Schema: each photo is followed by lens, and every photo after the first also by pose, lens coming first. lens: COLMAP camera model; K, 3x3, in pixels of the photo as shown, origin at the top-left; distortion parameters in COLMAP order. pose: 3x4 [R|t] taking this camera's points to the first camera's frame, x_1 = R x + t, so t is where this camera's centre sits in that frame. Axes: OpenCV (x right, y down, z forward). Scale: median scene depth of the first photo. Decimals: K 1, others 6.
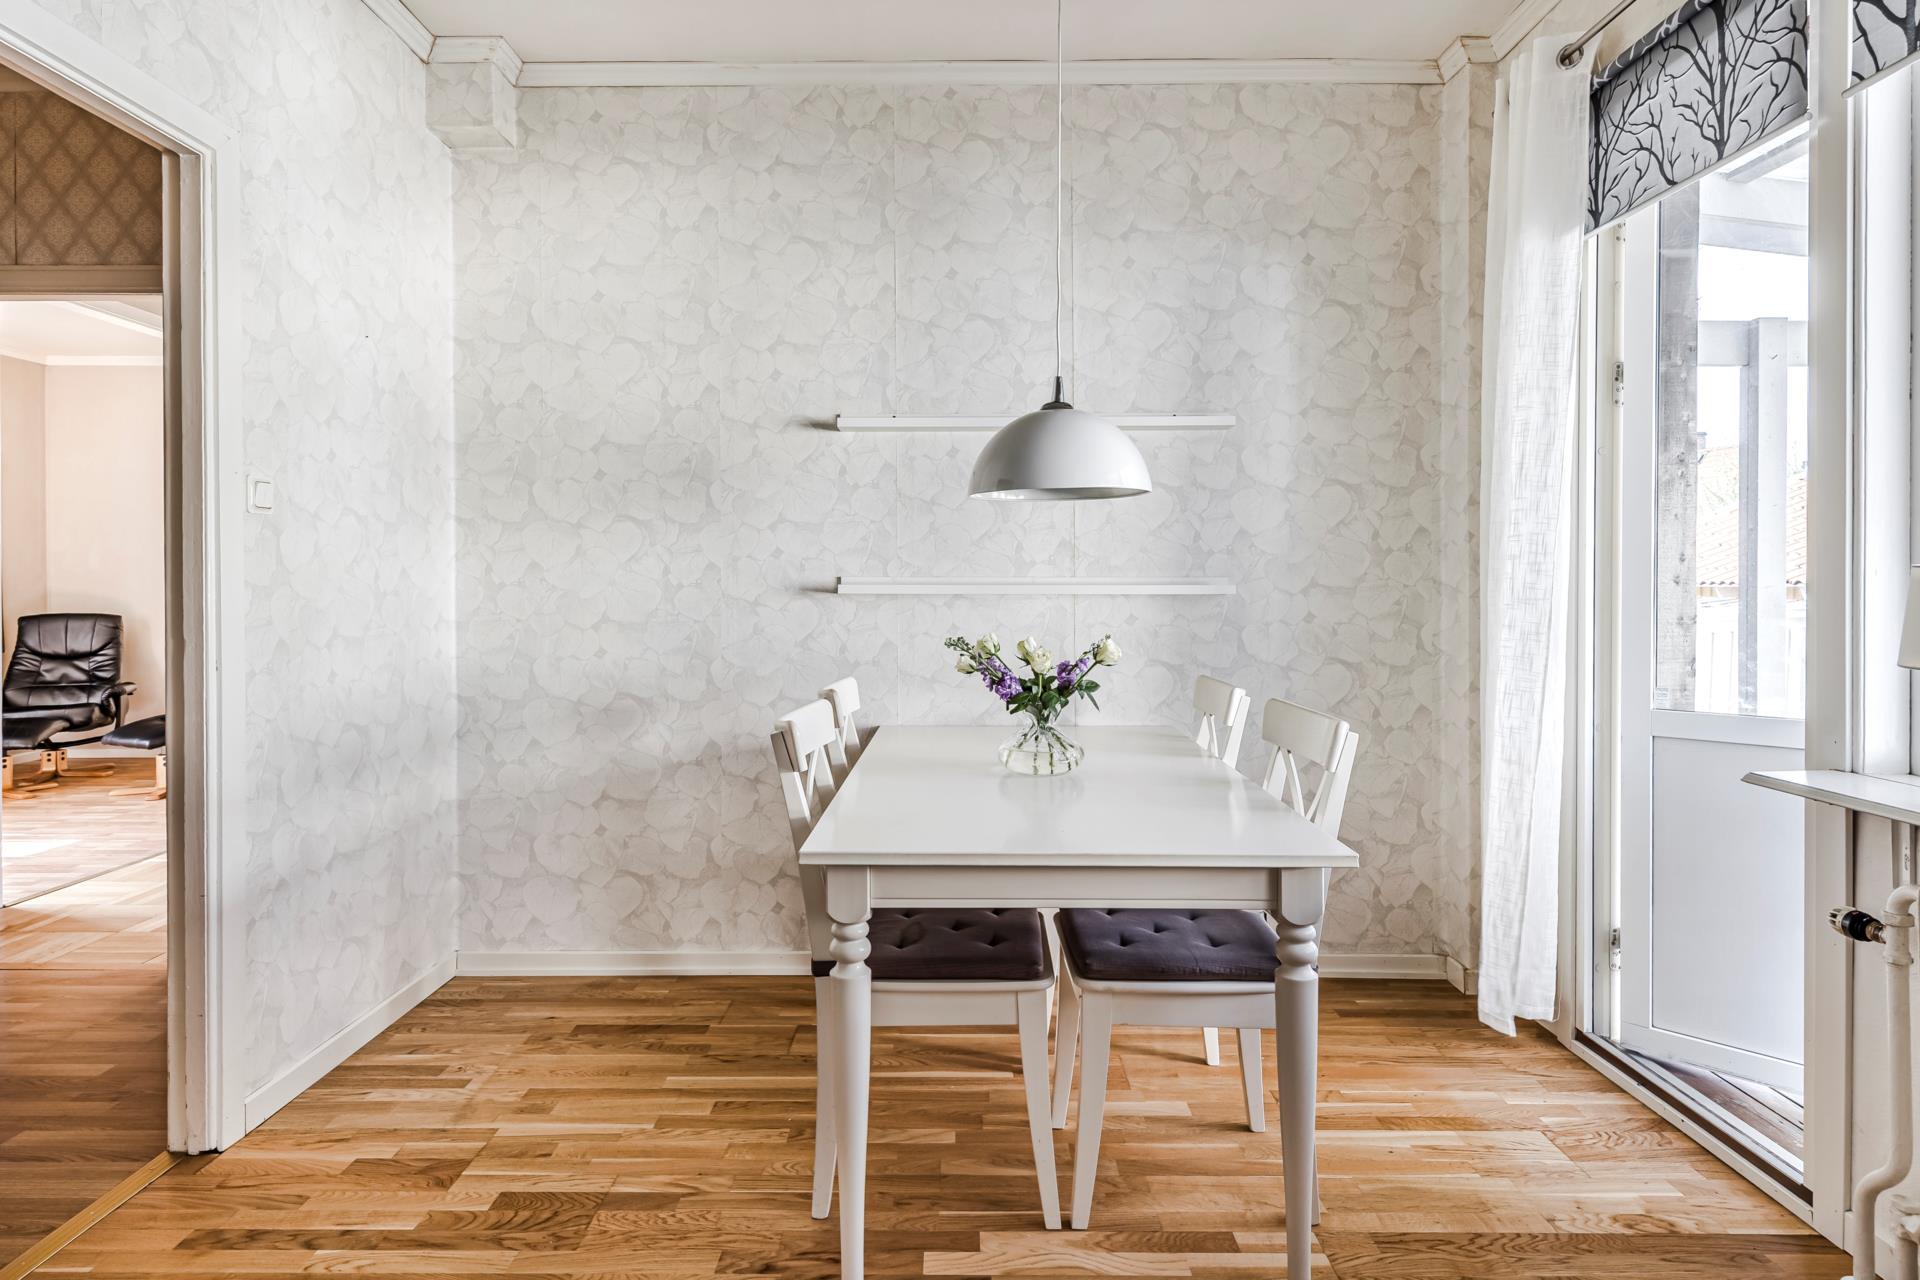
lens RADIAL K [[1099.9, 0, 959.1], [0, 1099.9, 596.5], [0, 0, 1]] dist [0.025186, -0.002371]
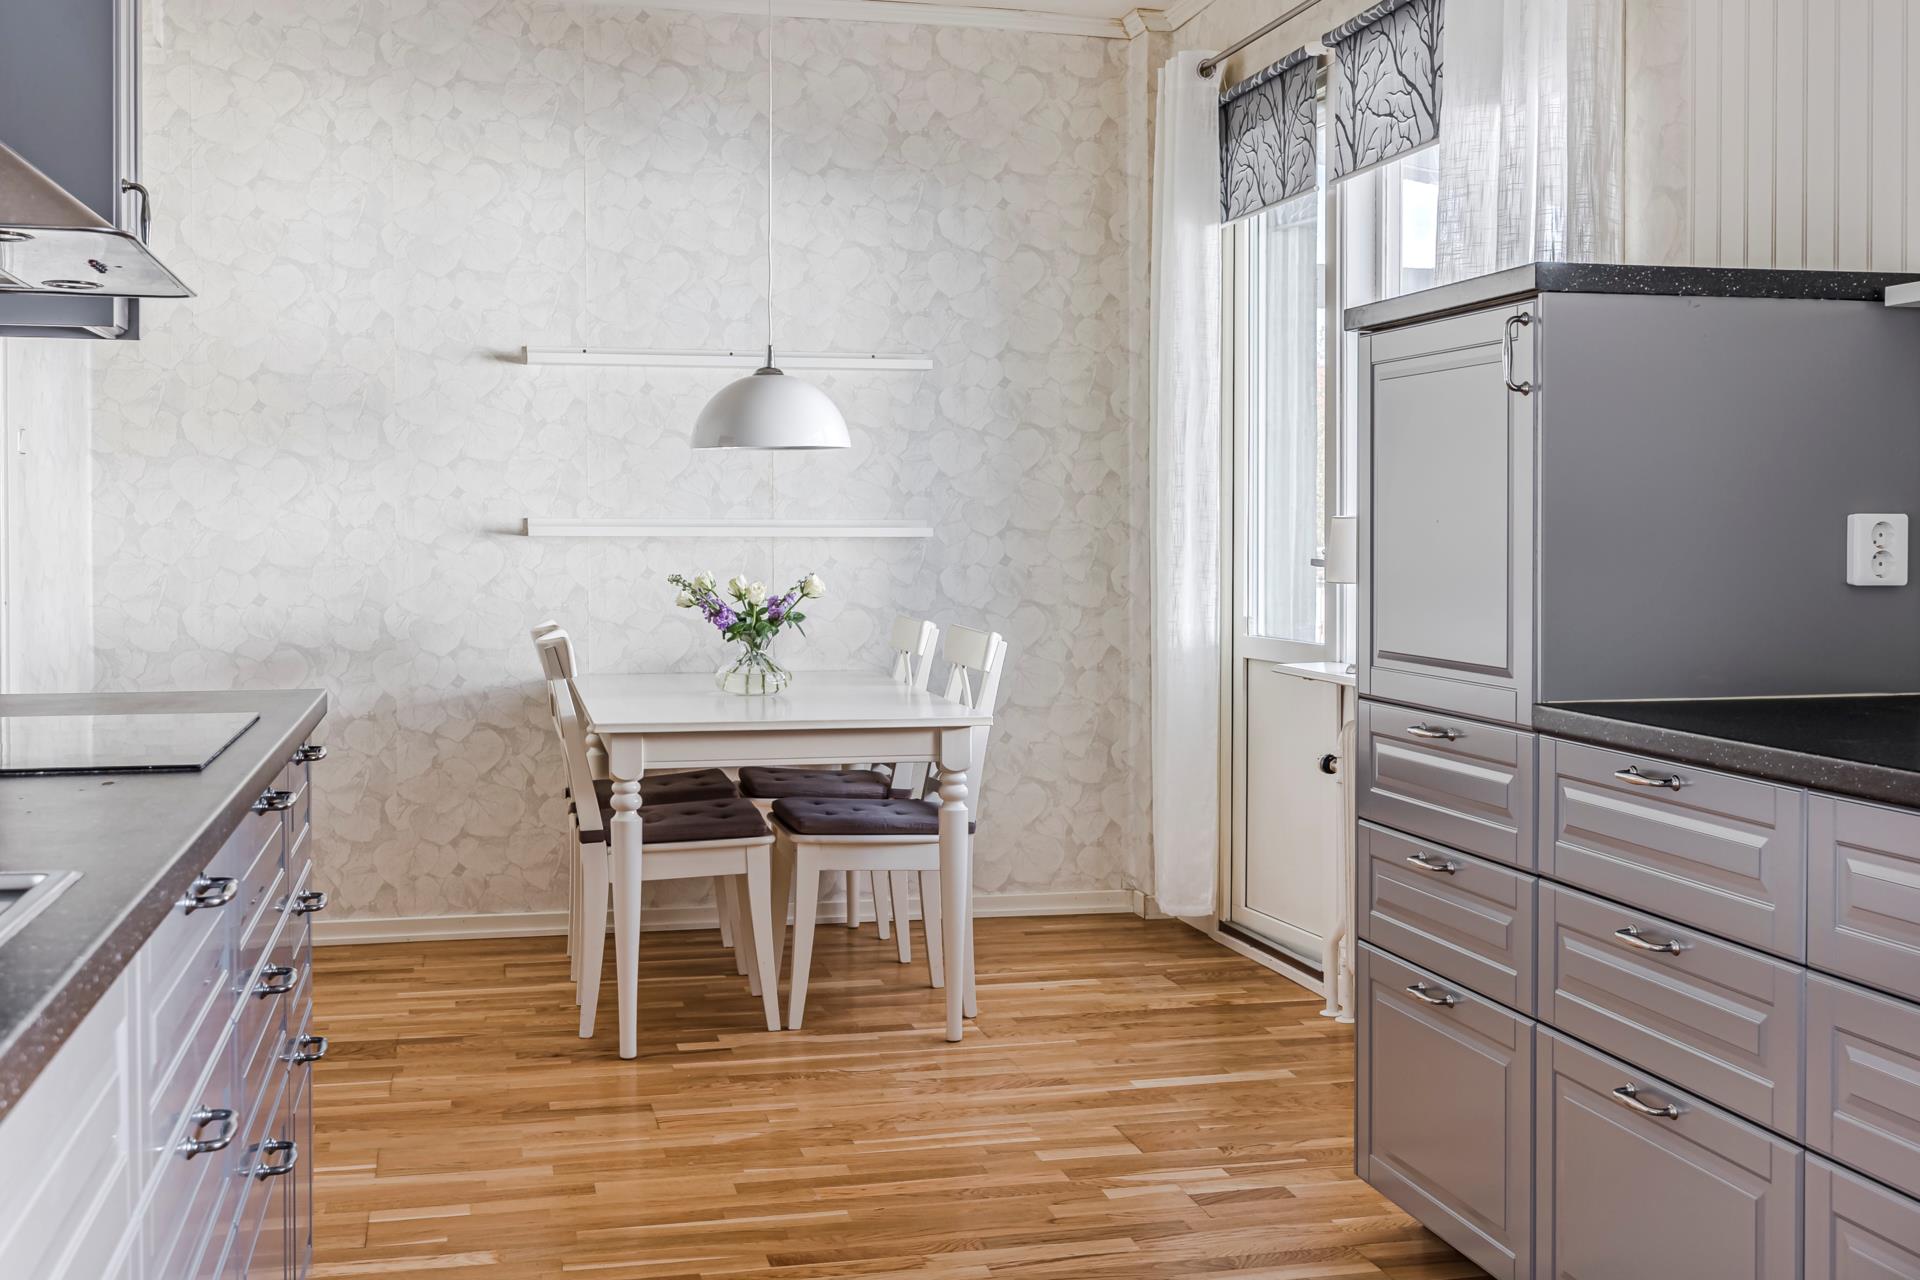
lens RADIAL K [[2146.3, 0, 967.3], [0, 2146.3, 580.2], [0, 0, 1]] dist [-0.003756, -0.005321]
pose [[0.974365, -0.003535, 0.224944, -0.155879], [0.000169, 0.999888, 0.014980, 0.007946], [-0.224972, -0.014558, 0.974256, -0.896434]]
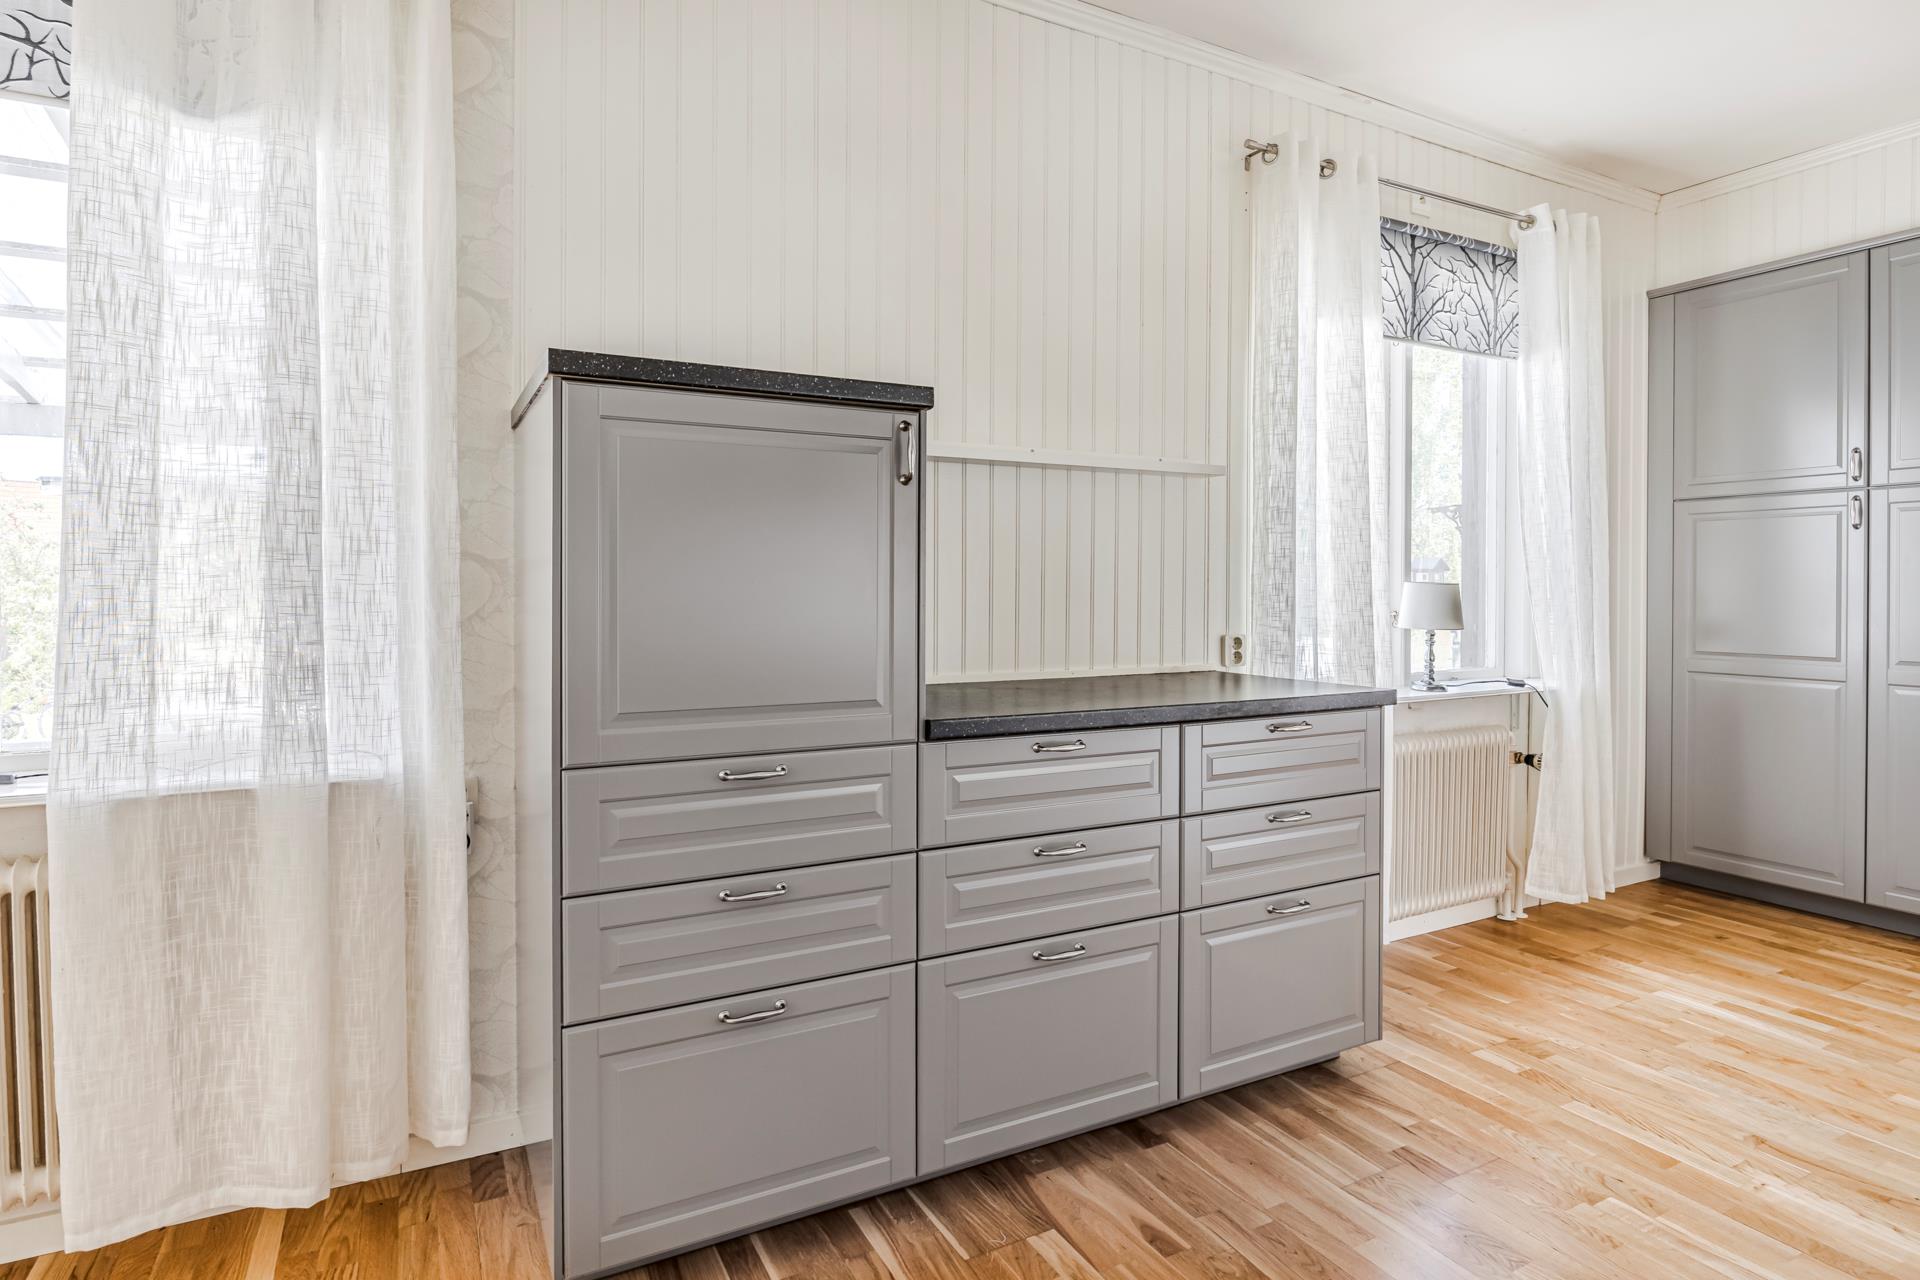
lens RADIAL K [[981.7, 0, 962.2], [0, 981.7, 601.7], [0, 0, 1]] dist [-0.002308, 0.000166]
pose [[-0.448347, -0.011606, 0.893784, -0.213684], [0.012639, 0.999733, 0.019322, -0.001009], [-0.893770, 0.019960, -0.448081, 0.163132]]
